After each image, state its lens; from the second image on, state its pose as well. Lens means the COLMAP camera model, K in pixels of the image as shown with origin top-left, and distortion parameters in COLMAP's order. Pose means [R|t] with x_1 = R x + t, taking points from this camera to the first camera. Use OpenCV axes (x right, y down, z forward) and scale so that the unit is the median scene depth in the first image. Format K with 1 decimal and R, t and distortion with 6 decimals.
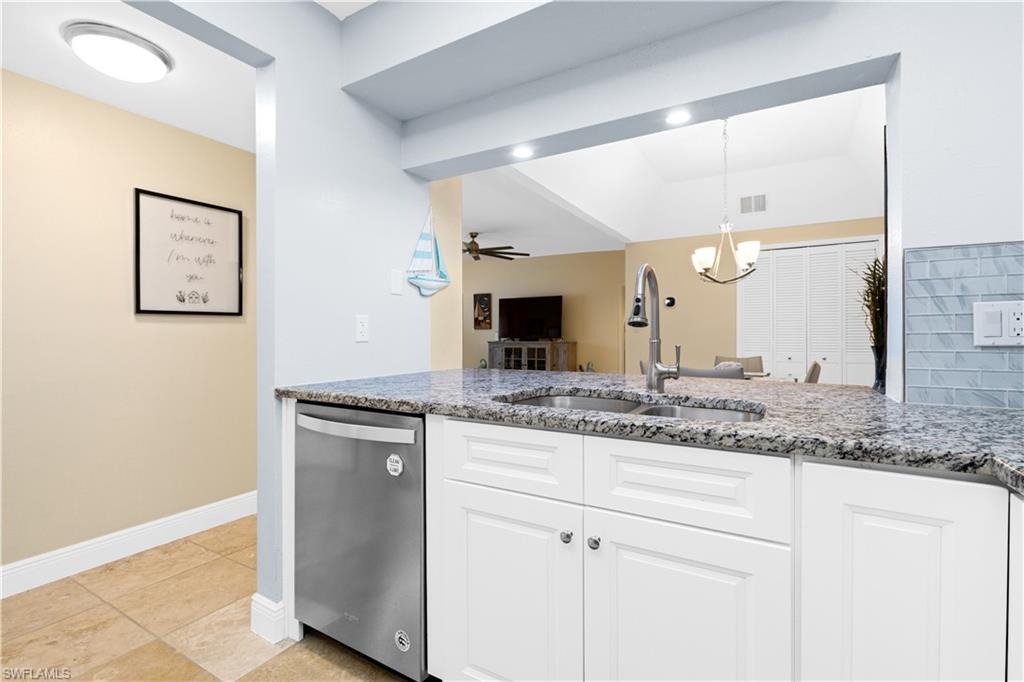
lens RADIAL K [[459.7, 0, 514.5], [0, 459.7, 335.9], [0, 0, 1]] dist [0.002616, 0.000196]
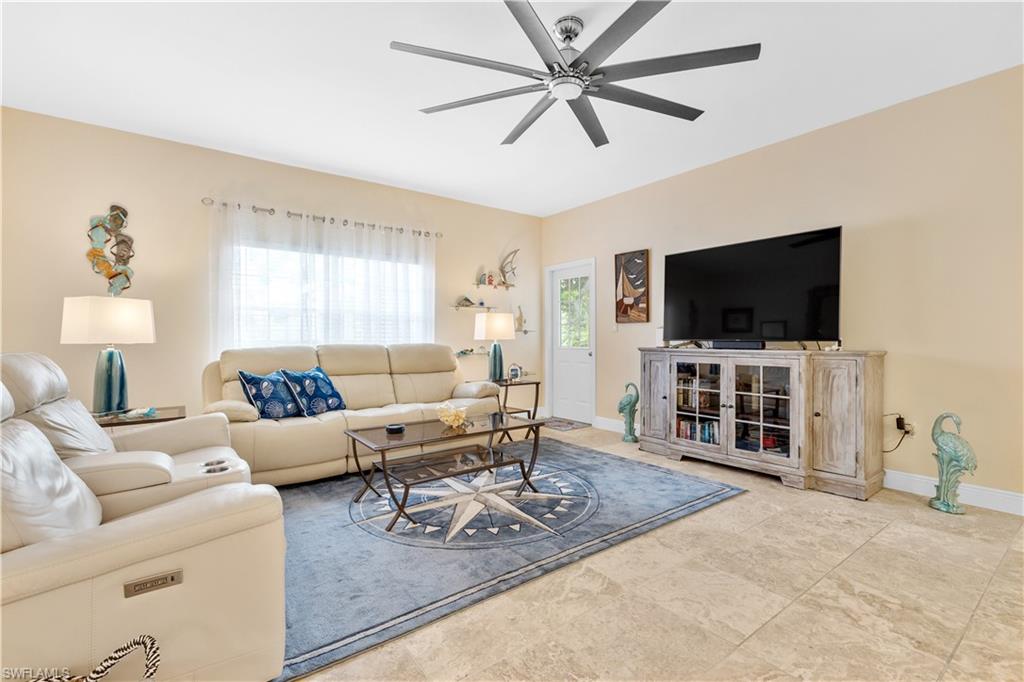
lens RADIAL K [[459.7, 0, 514.5], [0, 459.7, 335.9], [0, 0, 1]] dist [0.002616, 0.000196]
pose [[0.926496, -0.001401, -0.376302, 0.000186], [0.000112, 0.999994, -0.003447, 0.001756], [0.376305, 0.003152, 0.926491, 0.520454]]
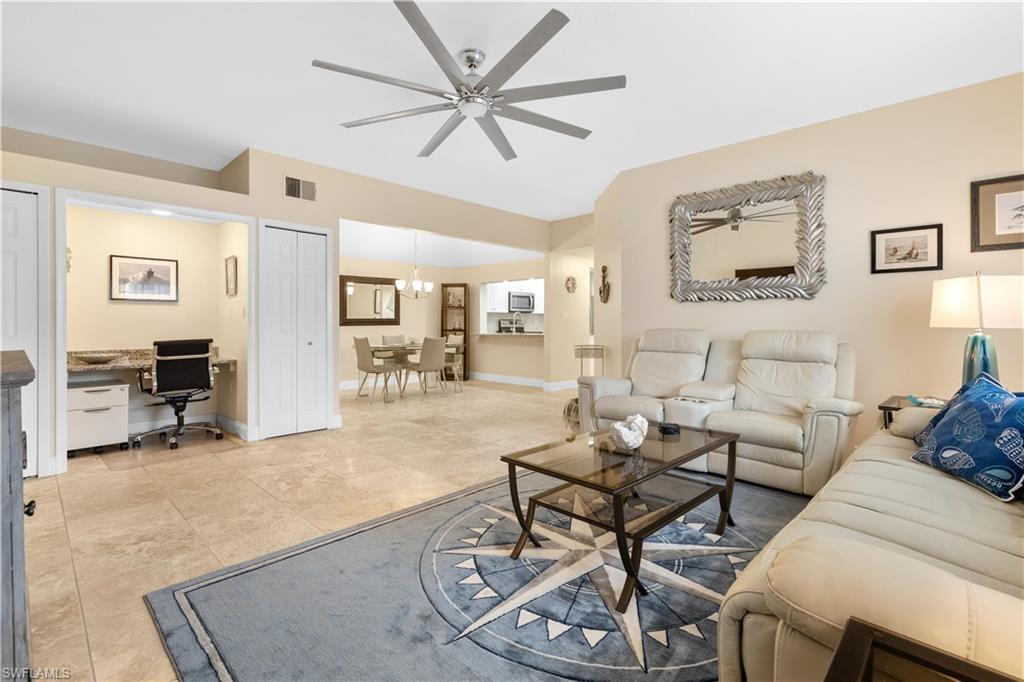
lens RADIAL K [[471.0, 0, 518.1], [0, 471.0, 322.9], [0, 0, 1]] dist [0.002056, 0.000216]
pose [[-0.974738, 0.004494, 0.223305, -0.162943], [0.004429, 0.999990, -0.000794, 0.001810], [-0.223306, 0.000215, -0.974748, 1.054336]]
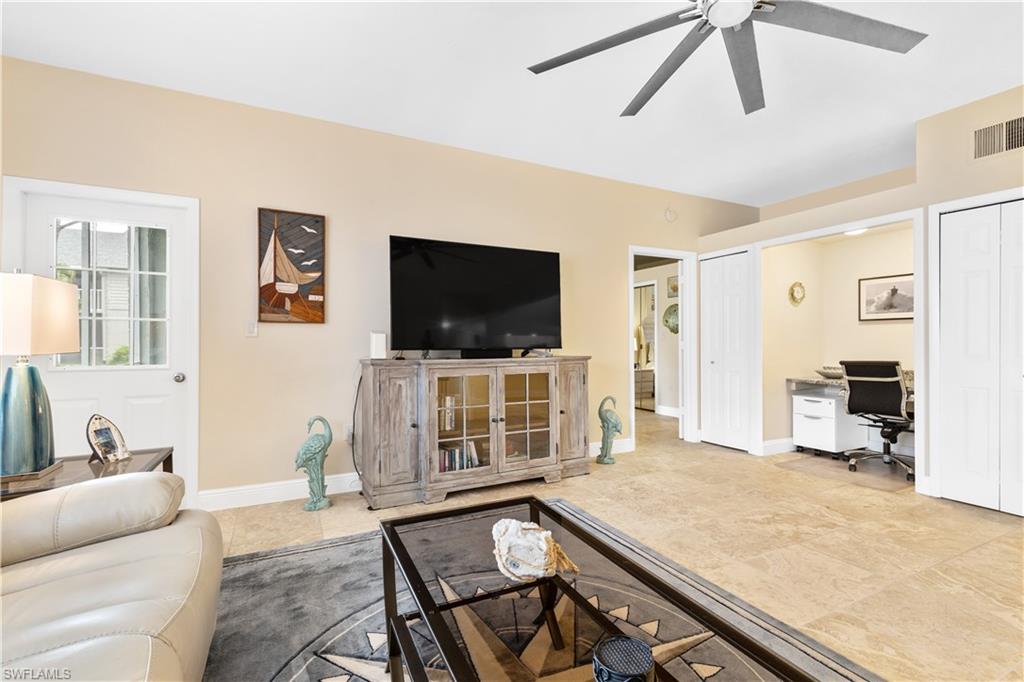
lens RADIAL K [[461.2, 0, 512.0], [0, 461.2, 341.0], [0, 0, 1]] dist [0.001417, 0.000282]
pose [[0.538933, 0.003792, 0.842340, -0.274021], [0.001738, 0.999983, -0.005613, 0.000164], [-0.842347, 0.004489, 0.538917, 0.743171]]
